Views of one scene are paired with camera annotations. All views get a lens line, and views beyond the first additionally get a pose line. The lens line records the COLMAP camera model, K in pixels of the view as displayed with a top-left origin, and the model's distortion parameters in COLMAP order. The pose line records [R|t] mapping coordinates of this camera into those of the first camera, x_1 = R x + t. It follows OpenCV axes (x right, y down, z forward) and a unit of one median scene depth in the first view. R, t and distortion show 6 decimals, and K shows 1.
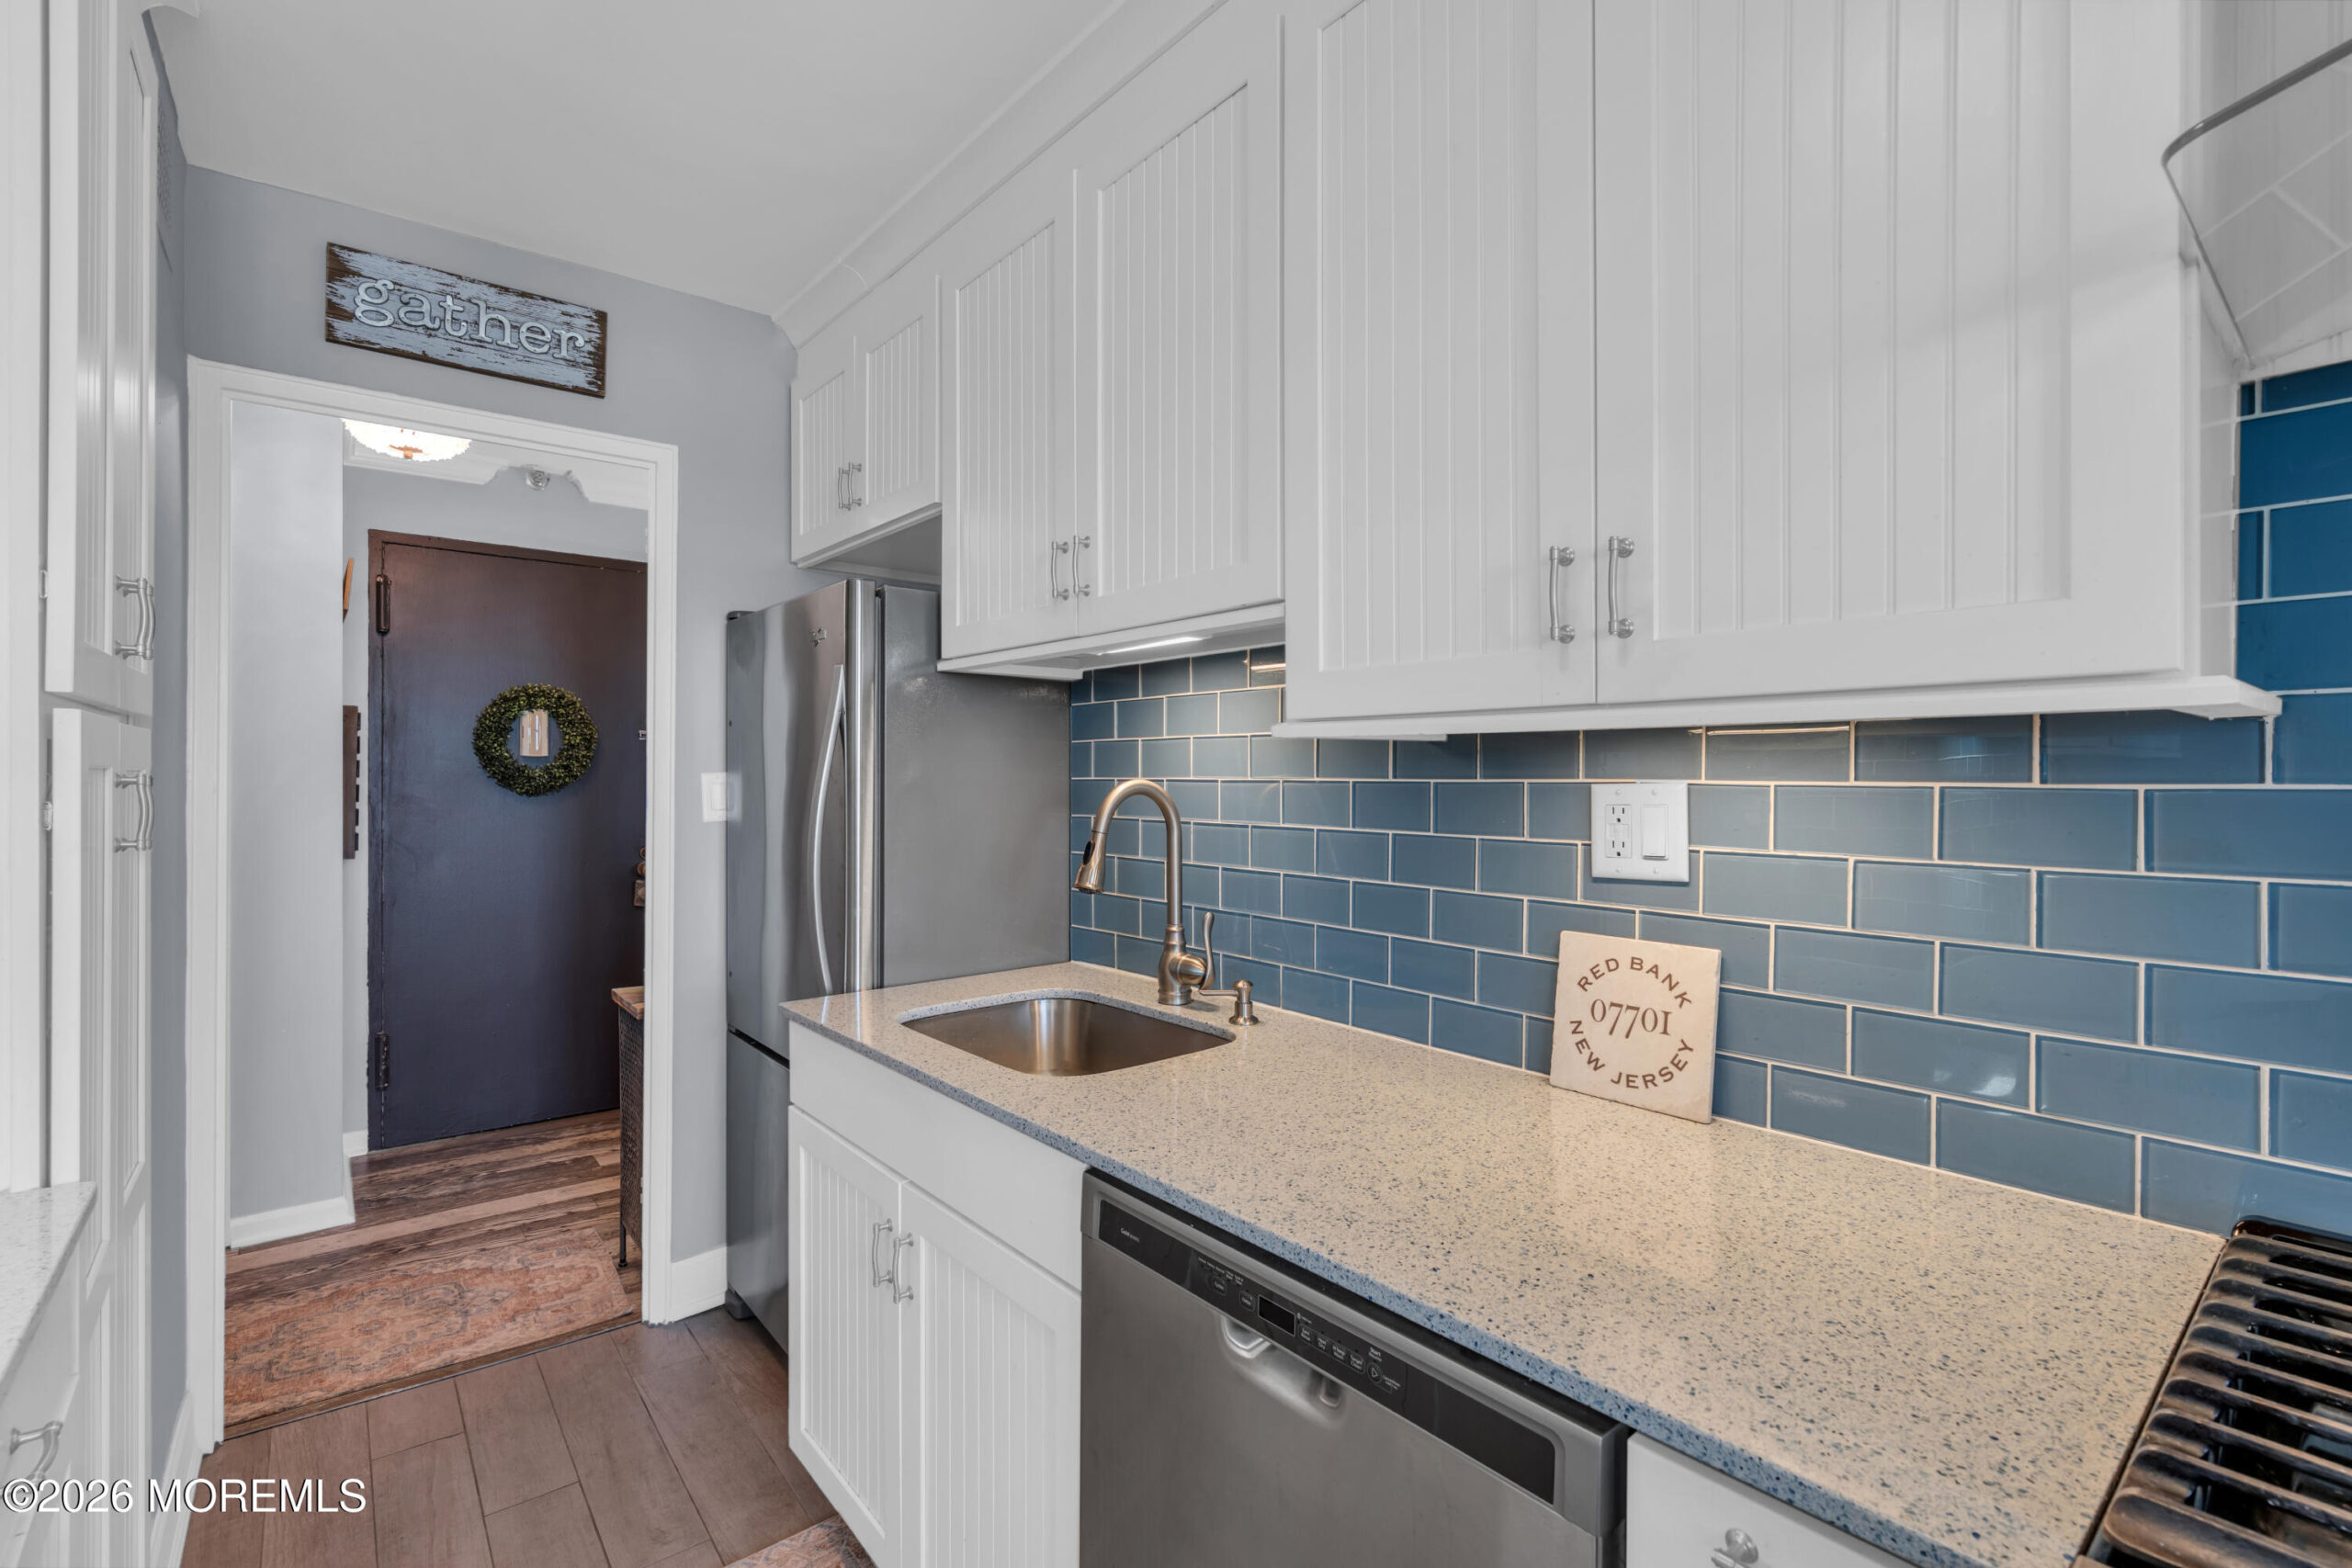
lens RADIAL K [[1052.3, 0, 1169.7], [0, 1052.3, 781.1], [0, 0, 1]] dist [-0.009916, 0.003887]
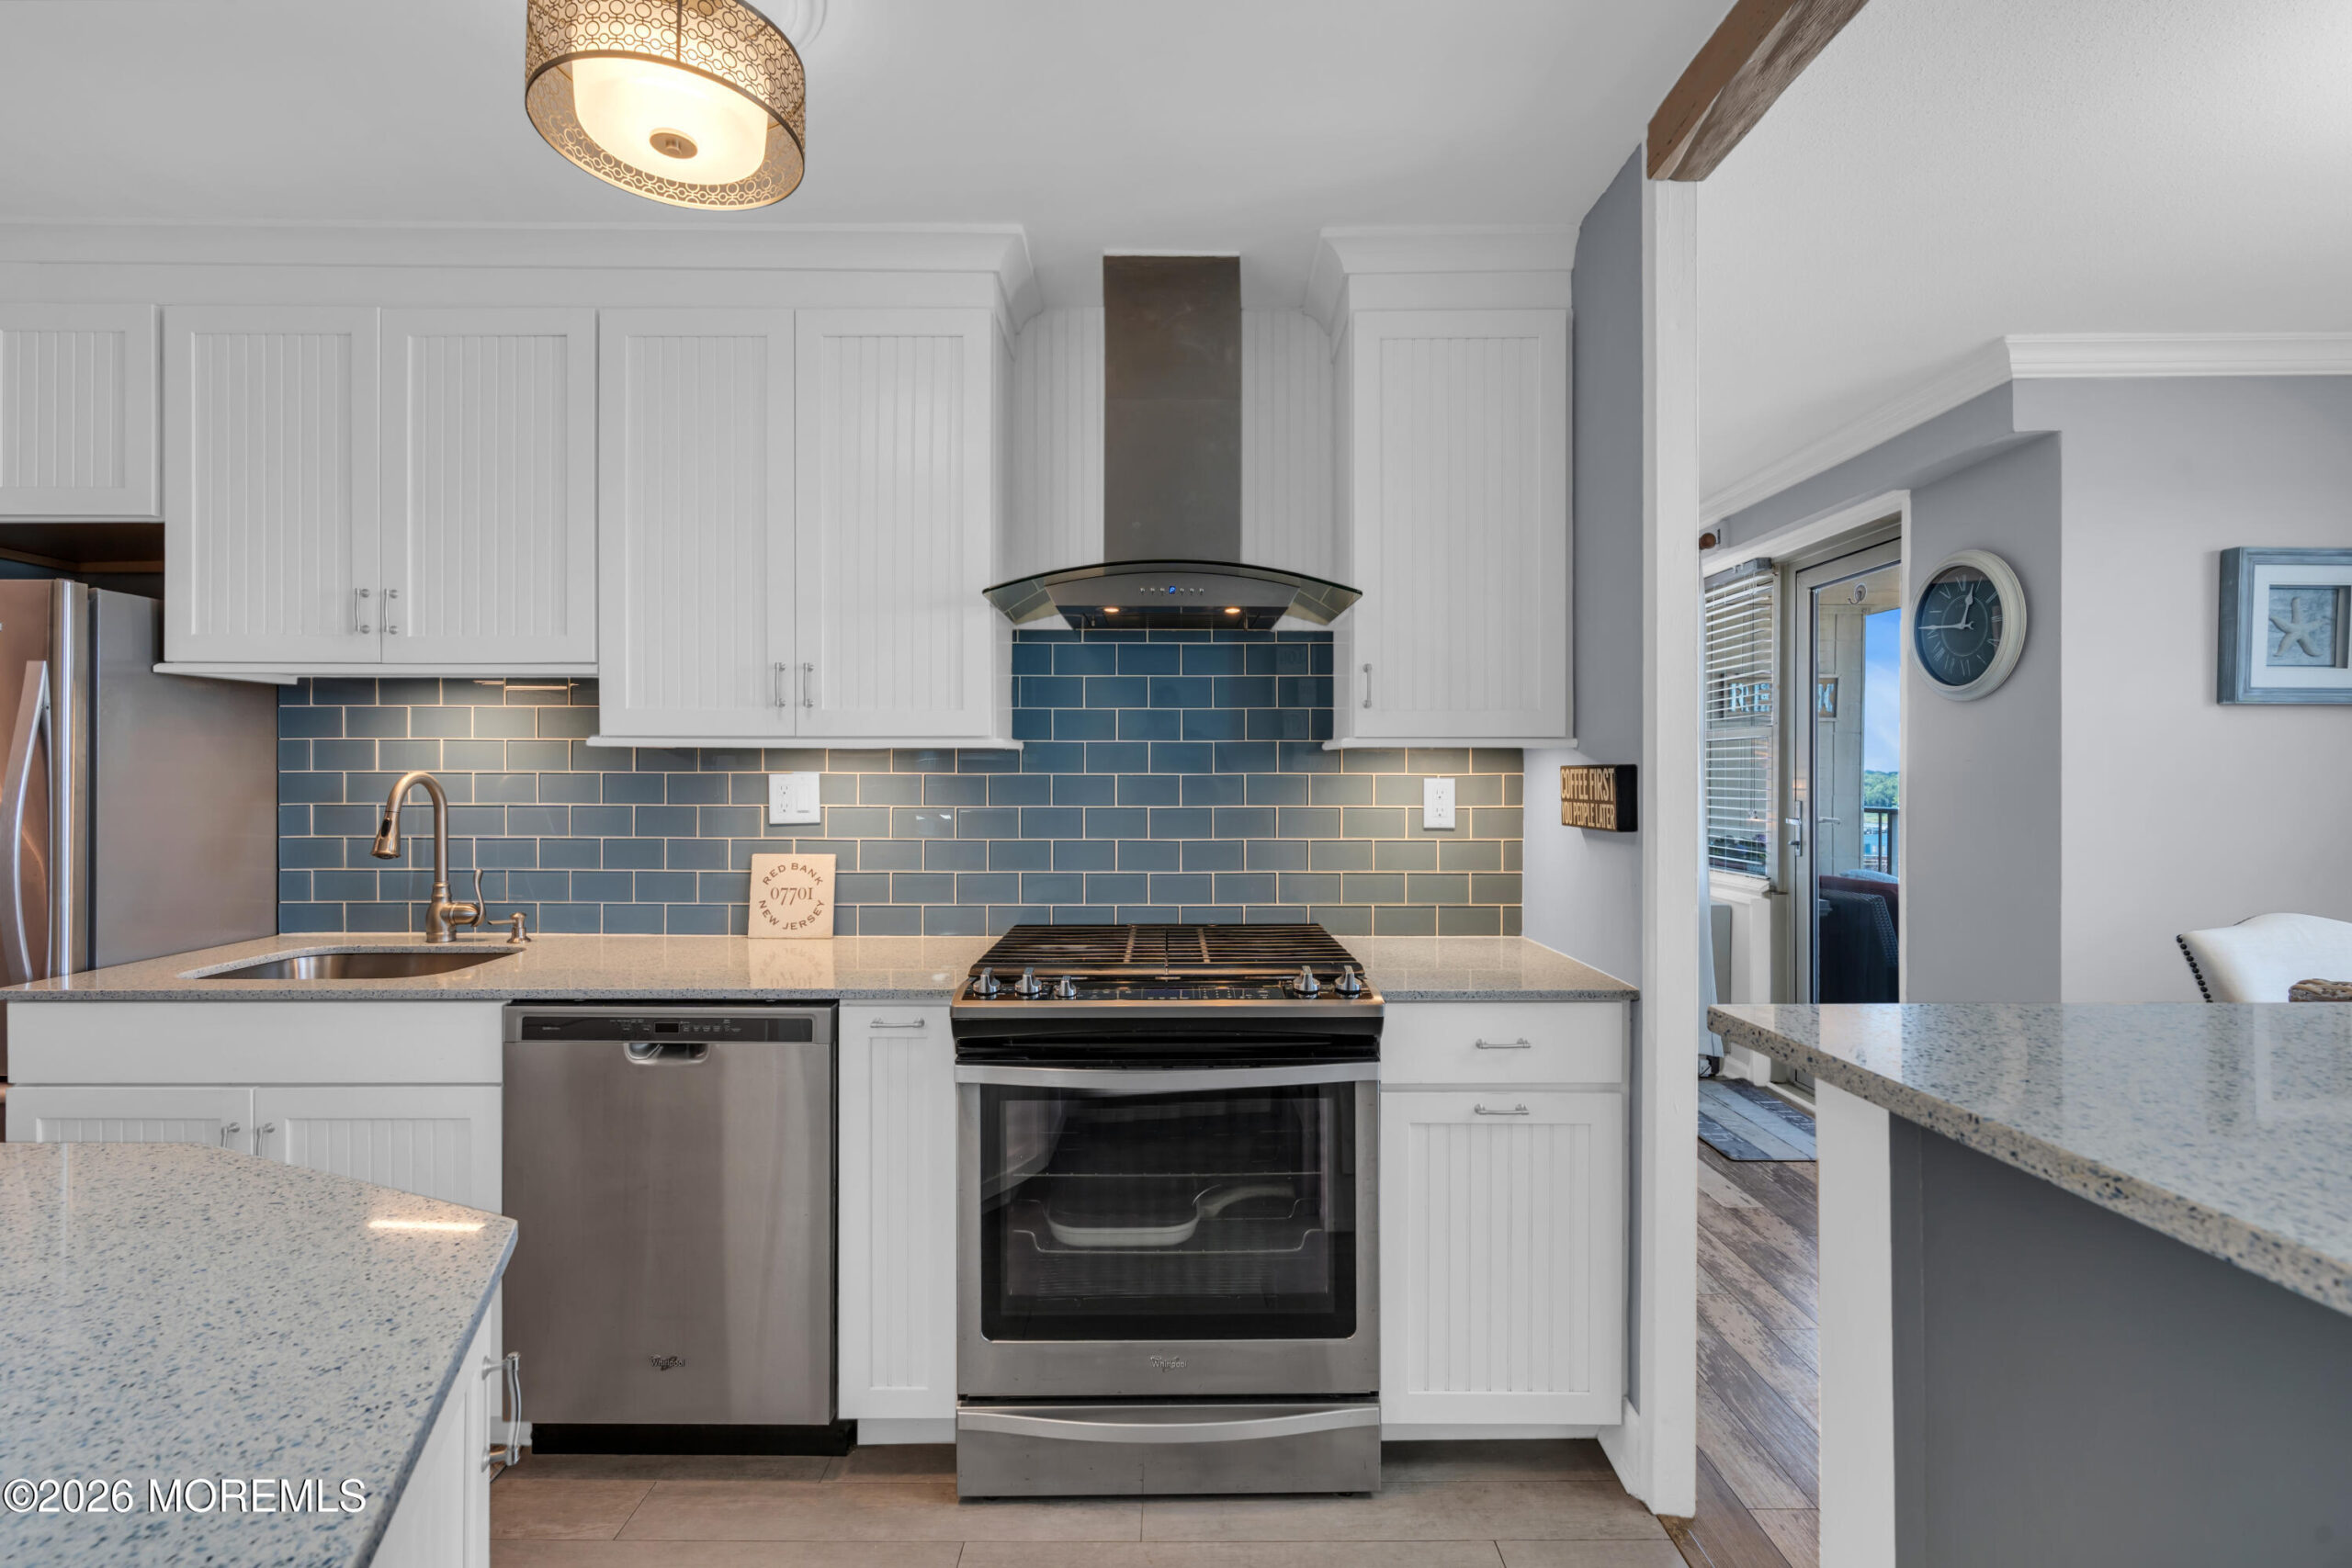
lens RADIAL K [[1052.3, 0, 1171.6], [0, 1052.3, 777.5], [0, 0, 1]] dist [-0.009916, 0.003887]
pose [[0.631757, -0.003004, 0.775161, -0.435514], [0.003241, 0.999994, 0.001234, 0.006202], [-0.775160, 0.001733, 0.631763, -0.540419]]
